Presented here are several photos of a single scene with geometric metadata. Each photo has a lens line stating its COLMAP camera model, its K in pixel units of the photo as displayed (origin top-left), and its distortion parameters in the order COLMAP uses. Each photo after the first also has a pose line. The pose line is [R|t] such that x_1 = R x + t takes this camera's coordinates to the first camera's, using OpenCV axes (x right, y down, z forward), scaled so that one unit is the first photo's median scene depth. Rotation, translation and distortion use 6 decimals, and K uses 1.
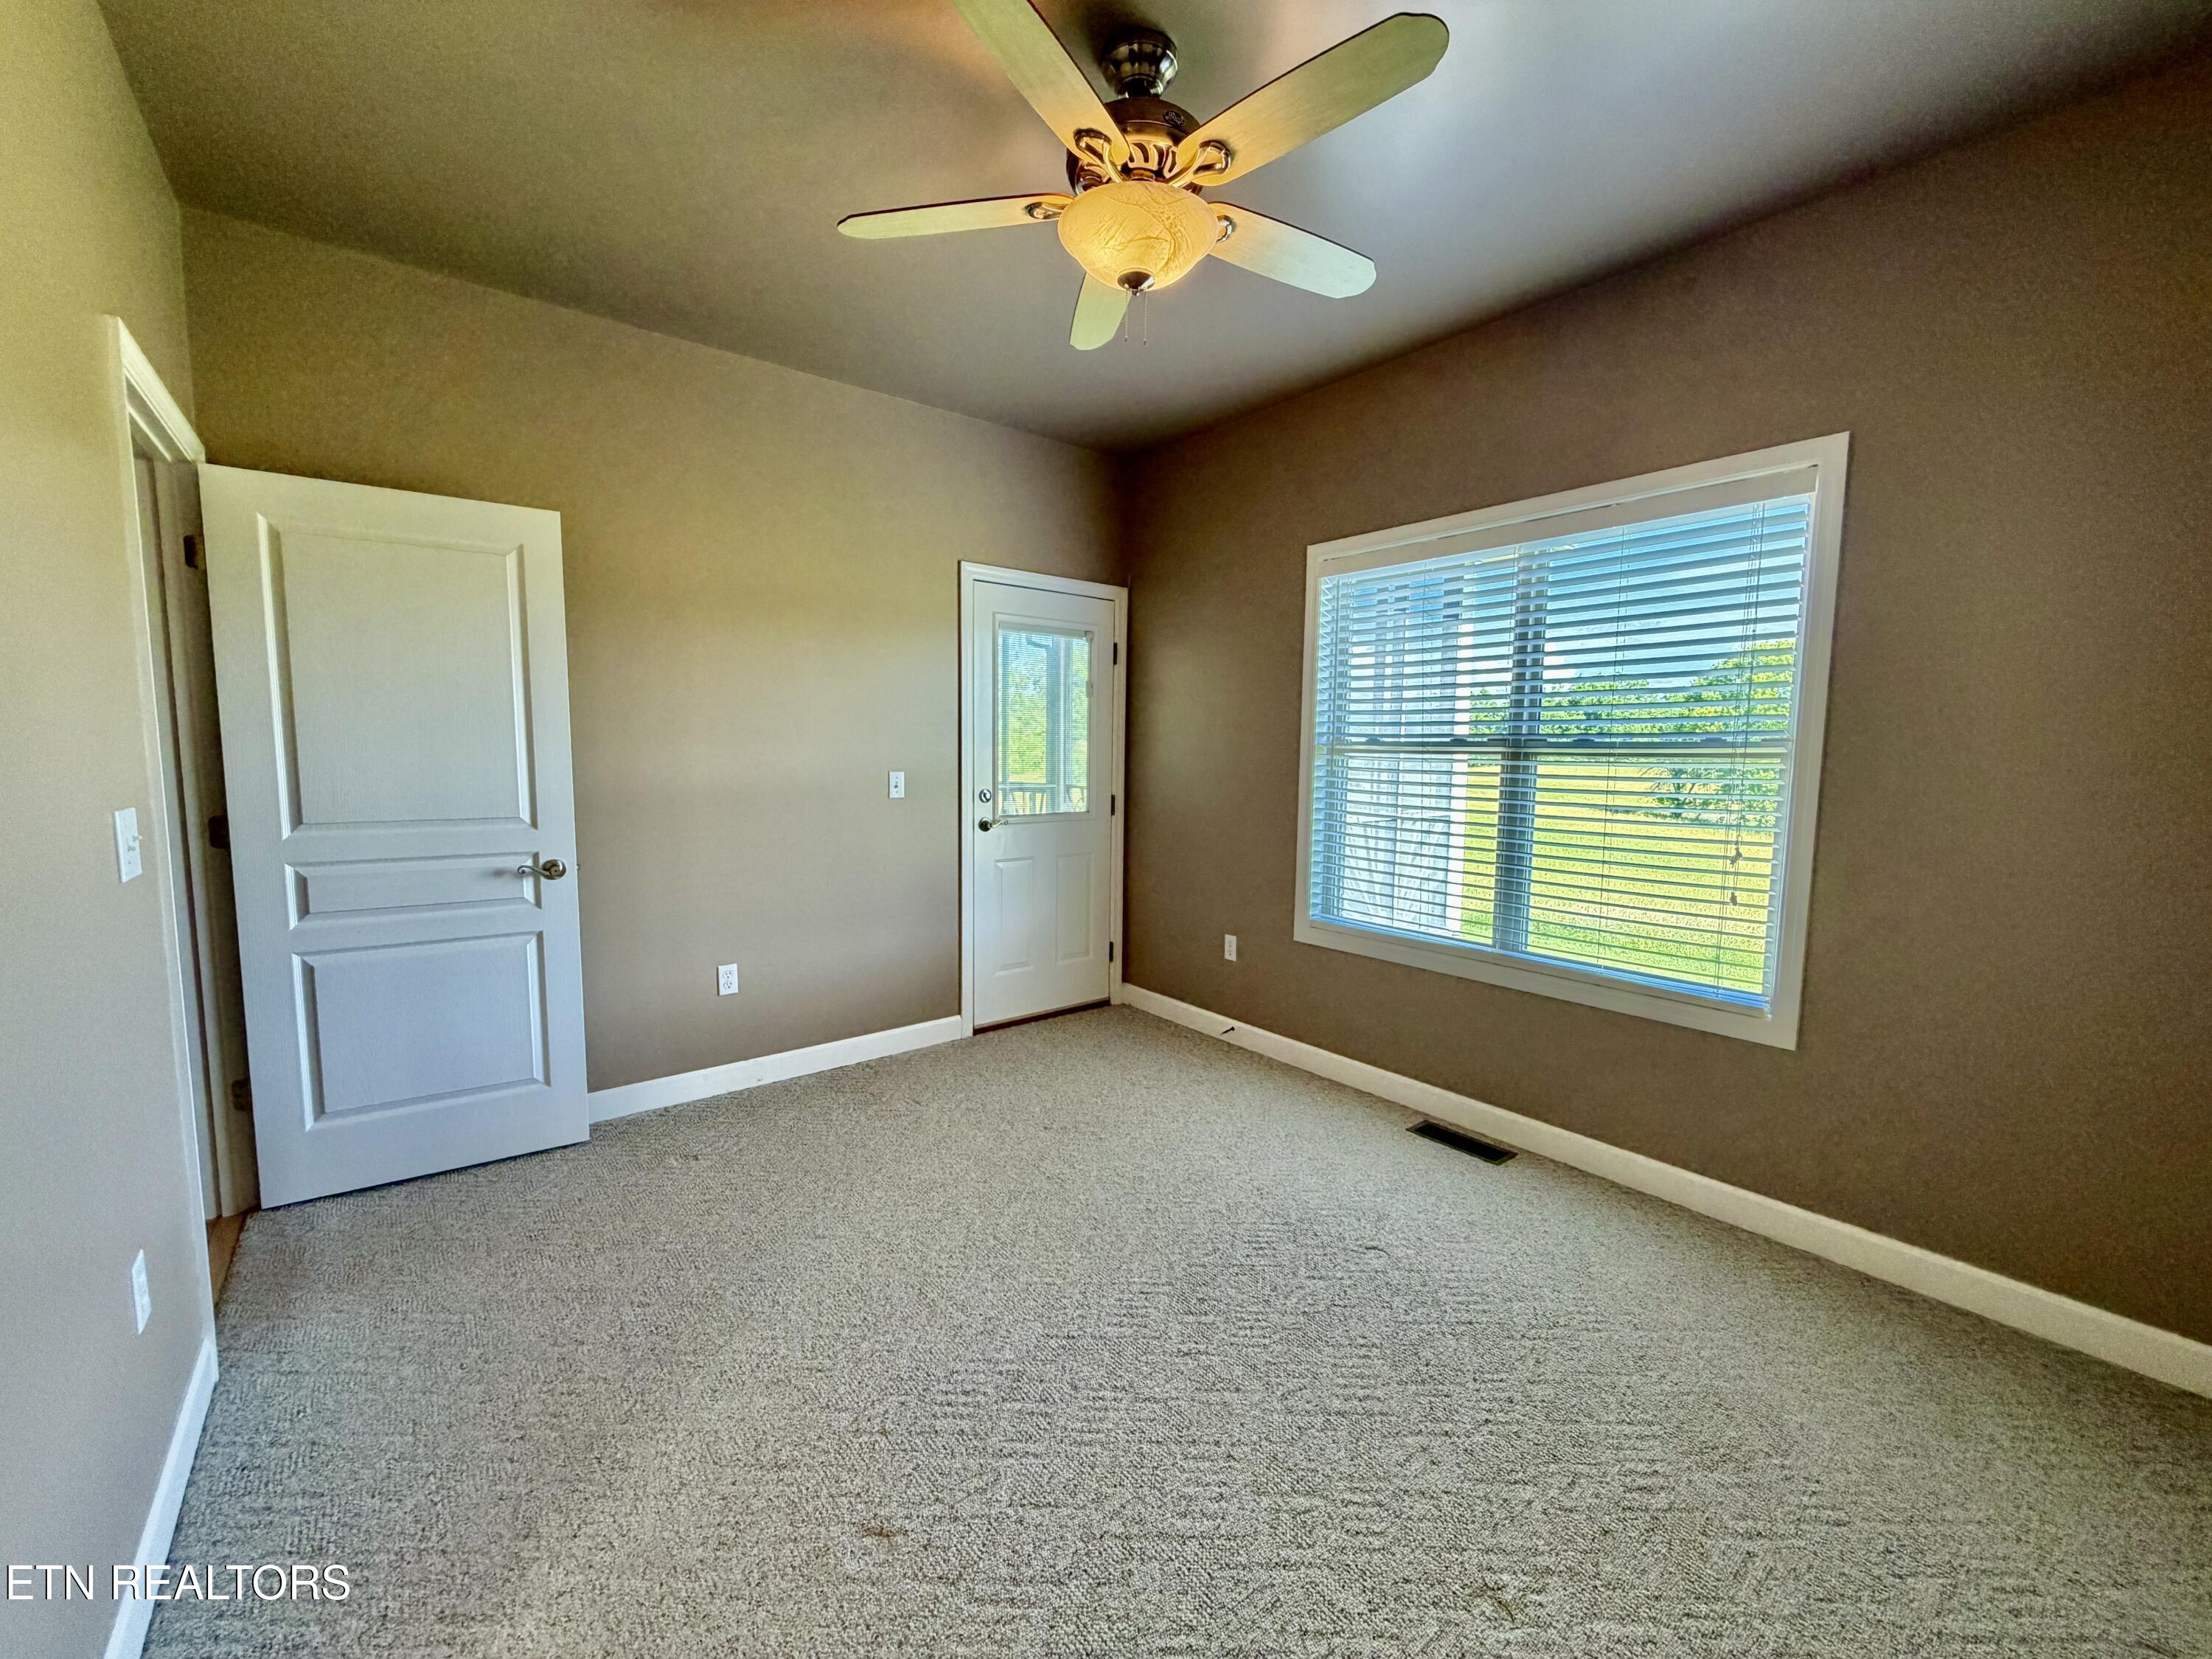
lens RADIAL K [[887.2, 0, 1103.3], [0, 887.2, 824.3], [0, 0, 1]] dist [0.000708, 0.000383]
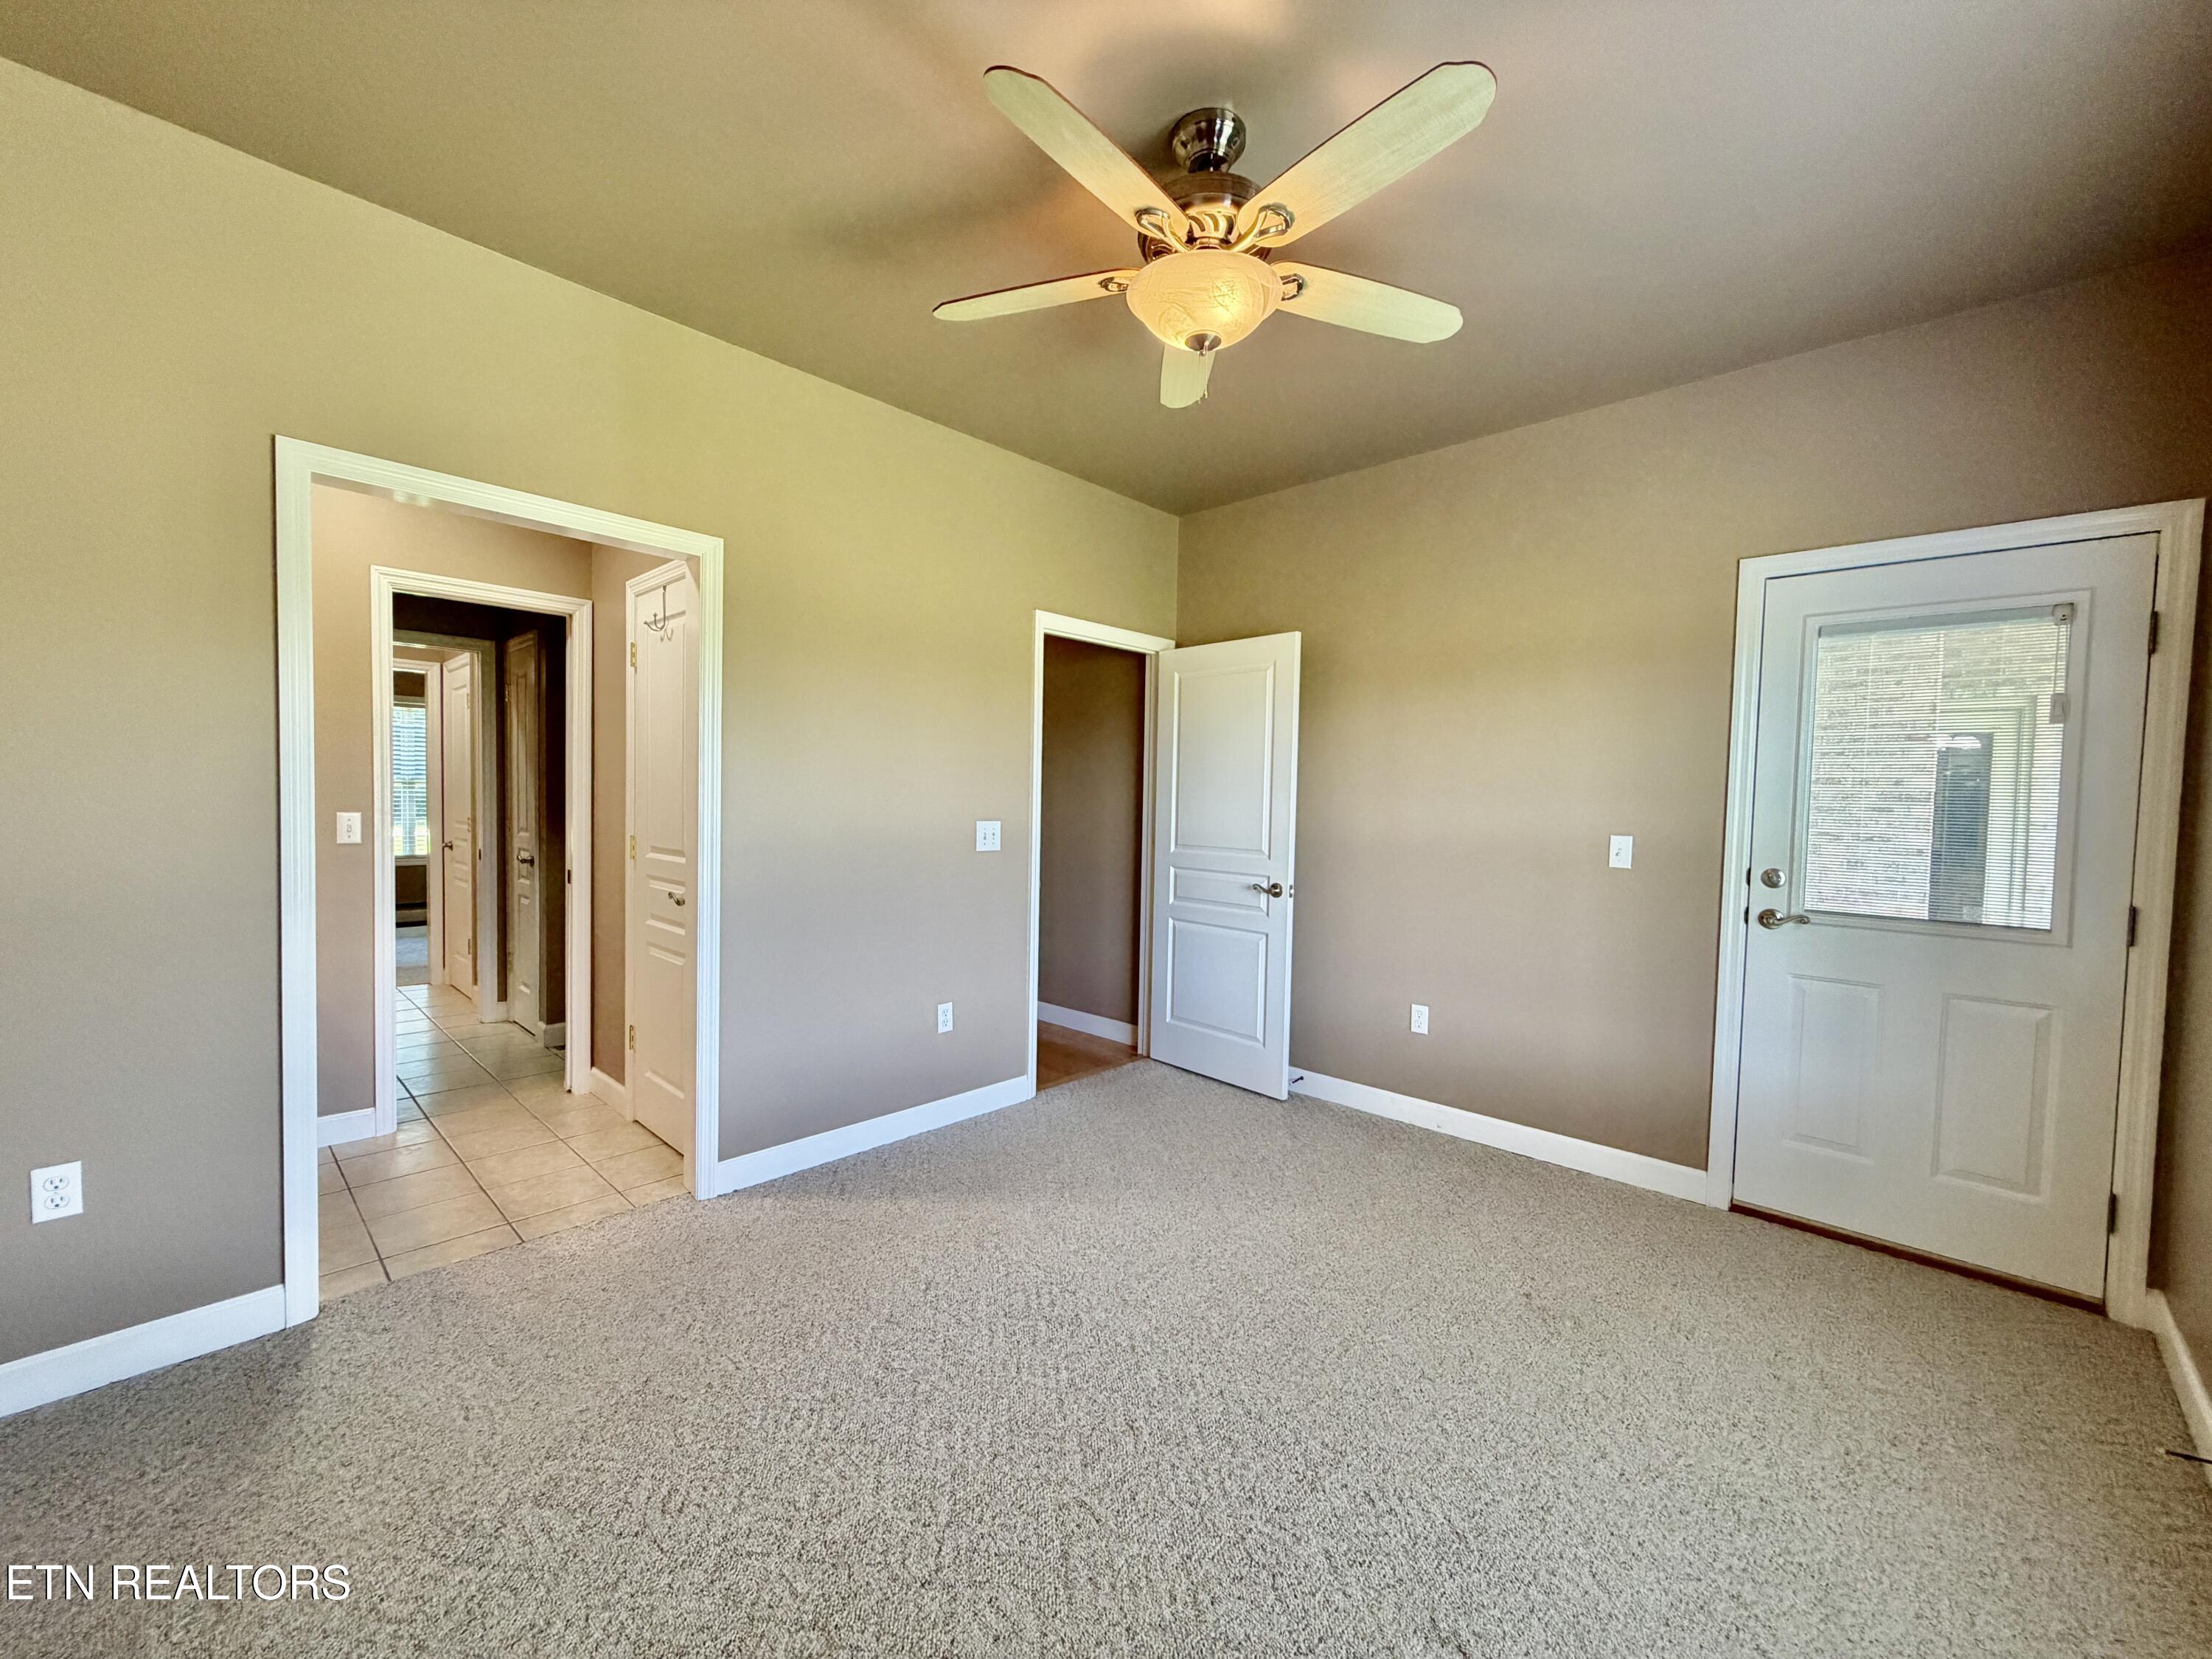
lens RADIAL K [[881.7, 0, 1095.1], [0, 881.7, 831.9], [0, 0, 1]] dist [-0.001601, 0.000014]
pose [[0.131457, 0.028389, -0.990915, 0.658483], [-0.111031, 0.993722, 0.013740, -0.024832], [0.985084, 0.108216, 0.133784, 0.506225]]
